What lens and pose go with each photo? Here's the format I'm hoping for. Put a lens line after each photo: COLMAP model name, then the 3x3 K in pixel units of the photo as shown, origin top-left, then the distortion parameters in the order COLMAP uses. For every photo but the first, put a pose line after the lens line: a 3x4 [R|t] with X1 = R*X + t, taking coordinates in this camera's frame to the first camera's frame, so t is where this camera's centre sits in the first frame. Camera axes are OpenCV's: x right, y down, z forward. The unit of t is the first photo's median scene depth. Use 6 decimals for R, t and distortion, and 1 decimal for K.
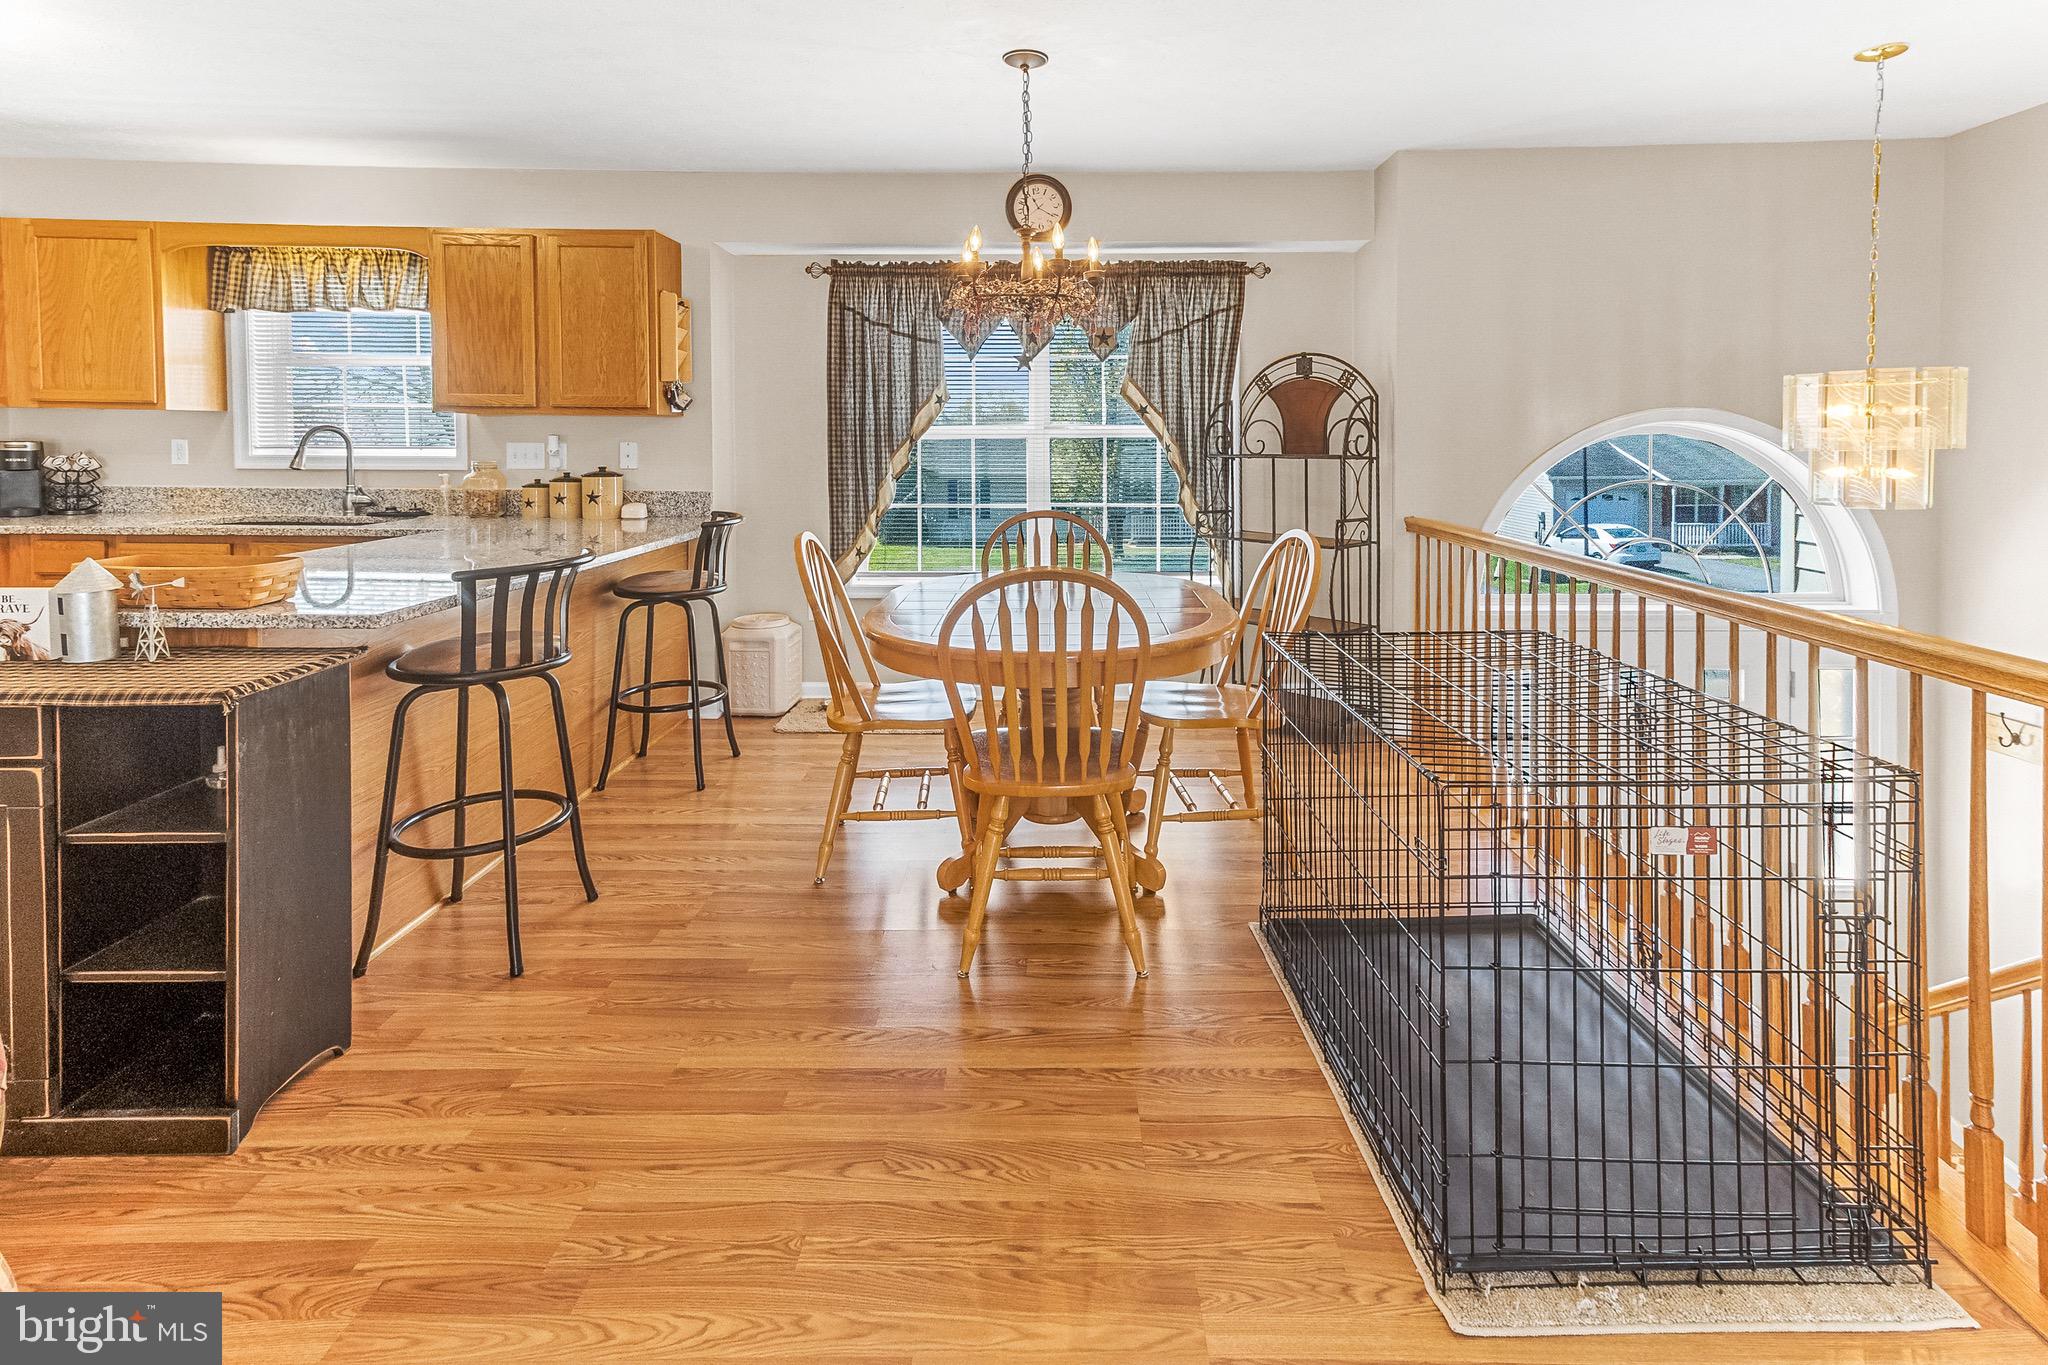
lens RADIAL K [[987.4, 0, 1047.1], [0, 987.4, 465.0], [0, 0, 1]] dist [0.032679, -0.000688]
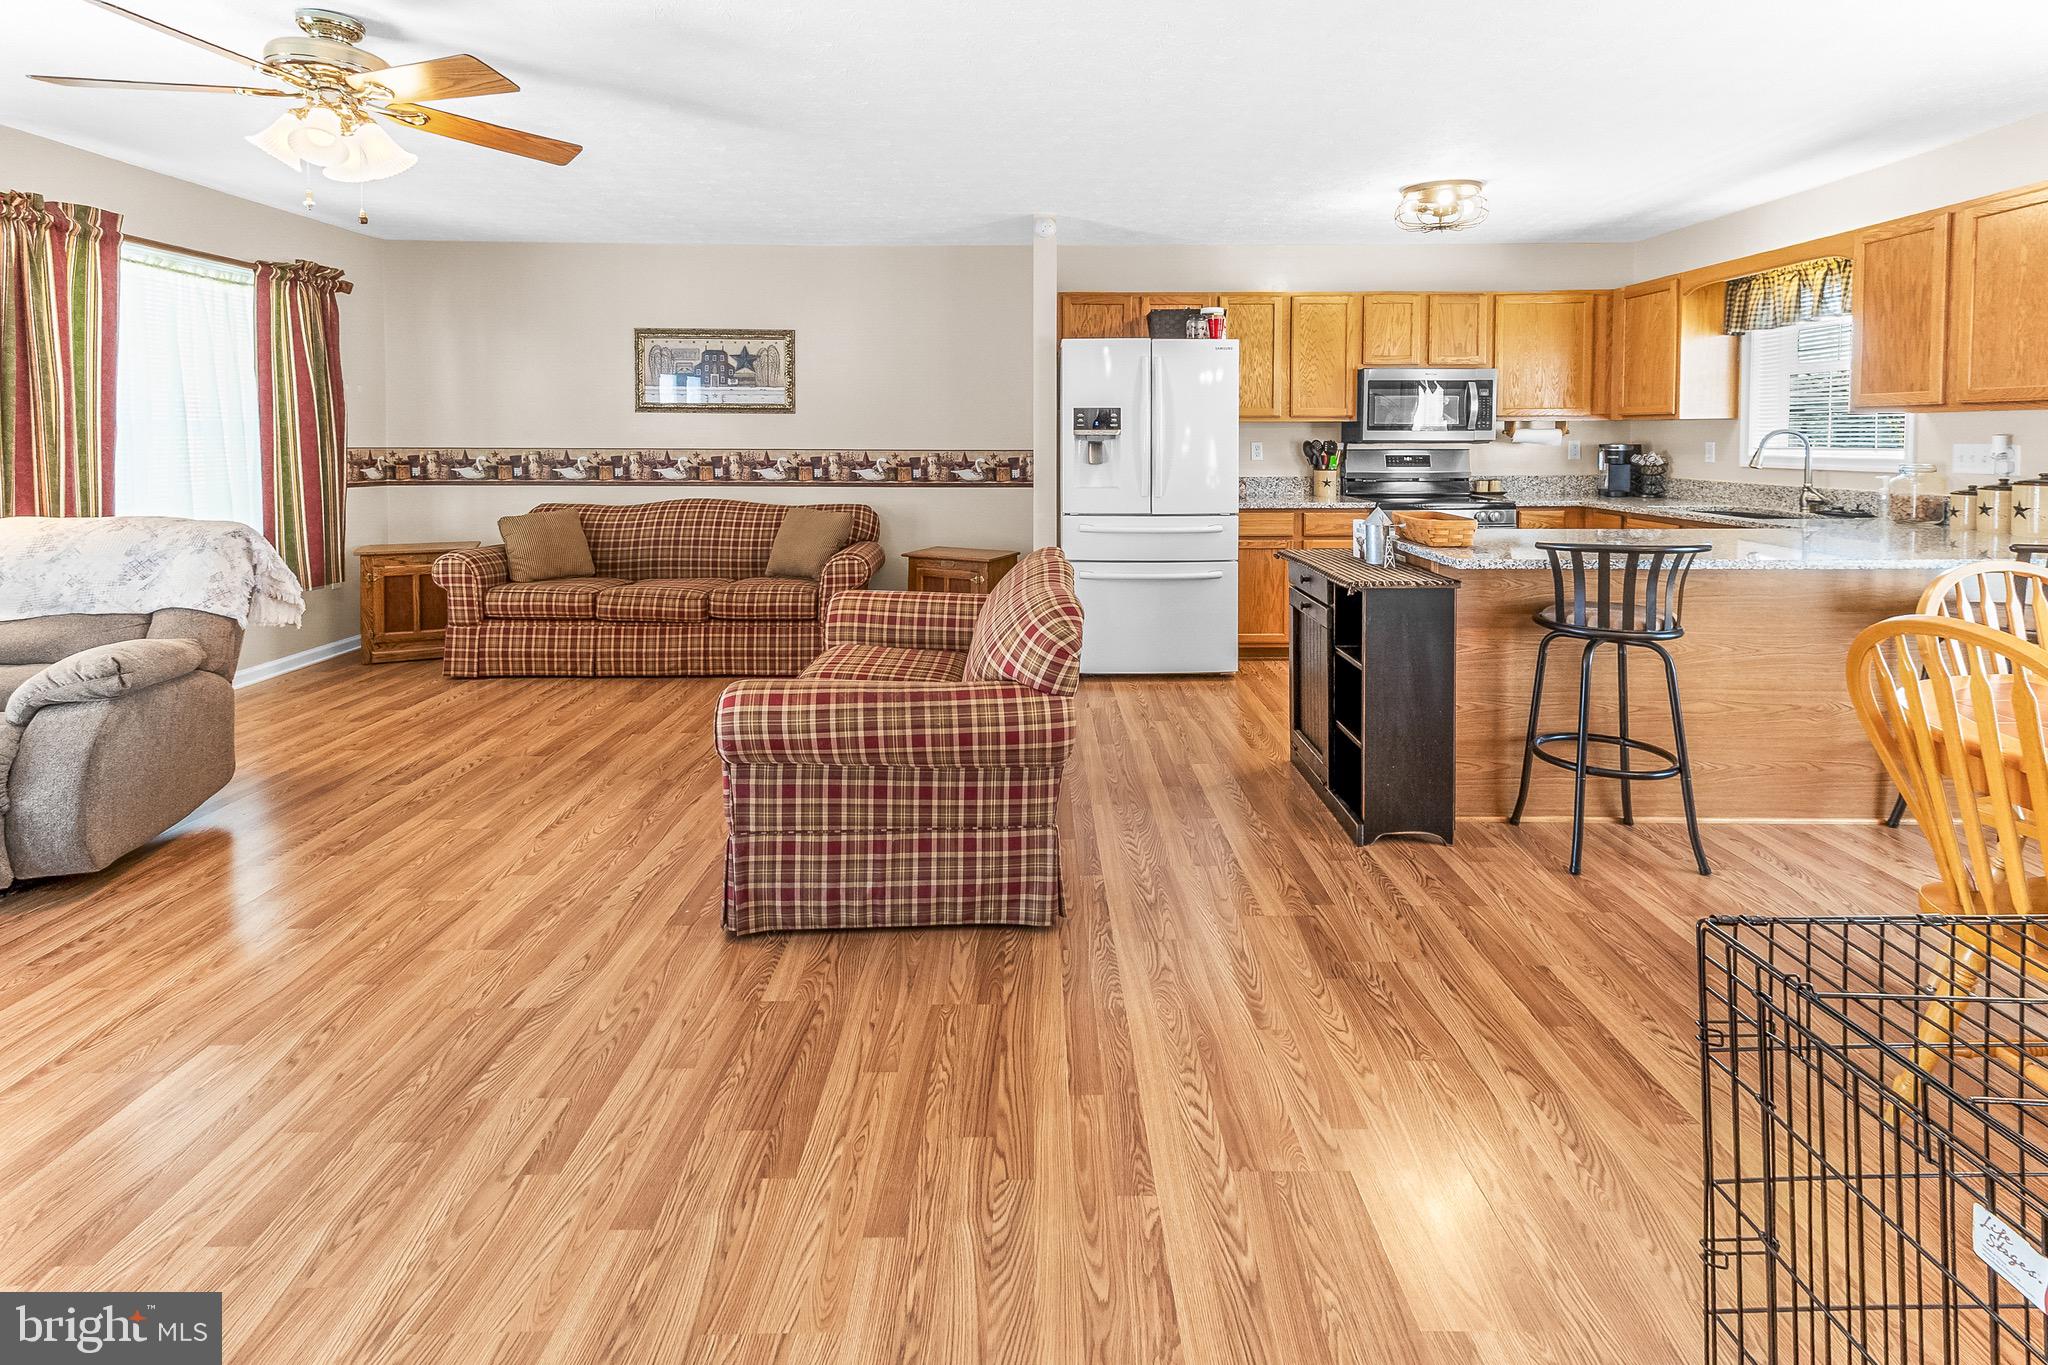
lens RADIAL K [[968.1, 0, 1020.8], [0, 968.1, 484.3], [0, 0, 1]] dist [0.000886, 0.000077]
pose [[-0.012920, 0.040525, -0.999095, 0.356765], [-0.023299, 0.998895, 0.040818, -0.002219], [0.999645, 0.023805, -0.011962, 0.173905]]
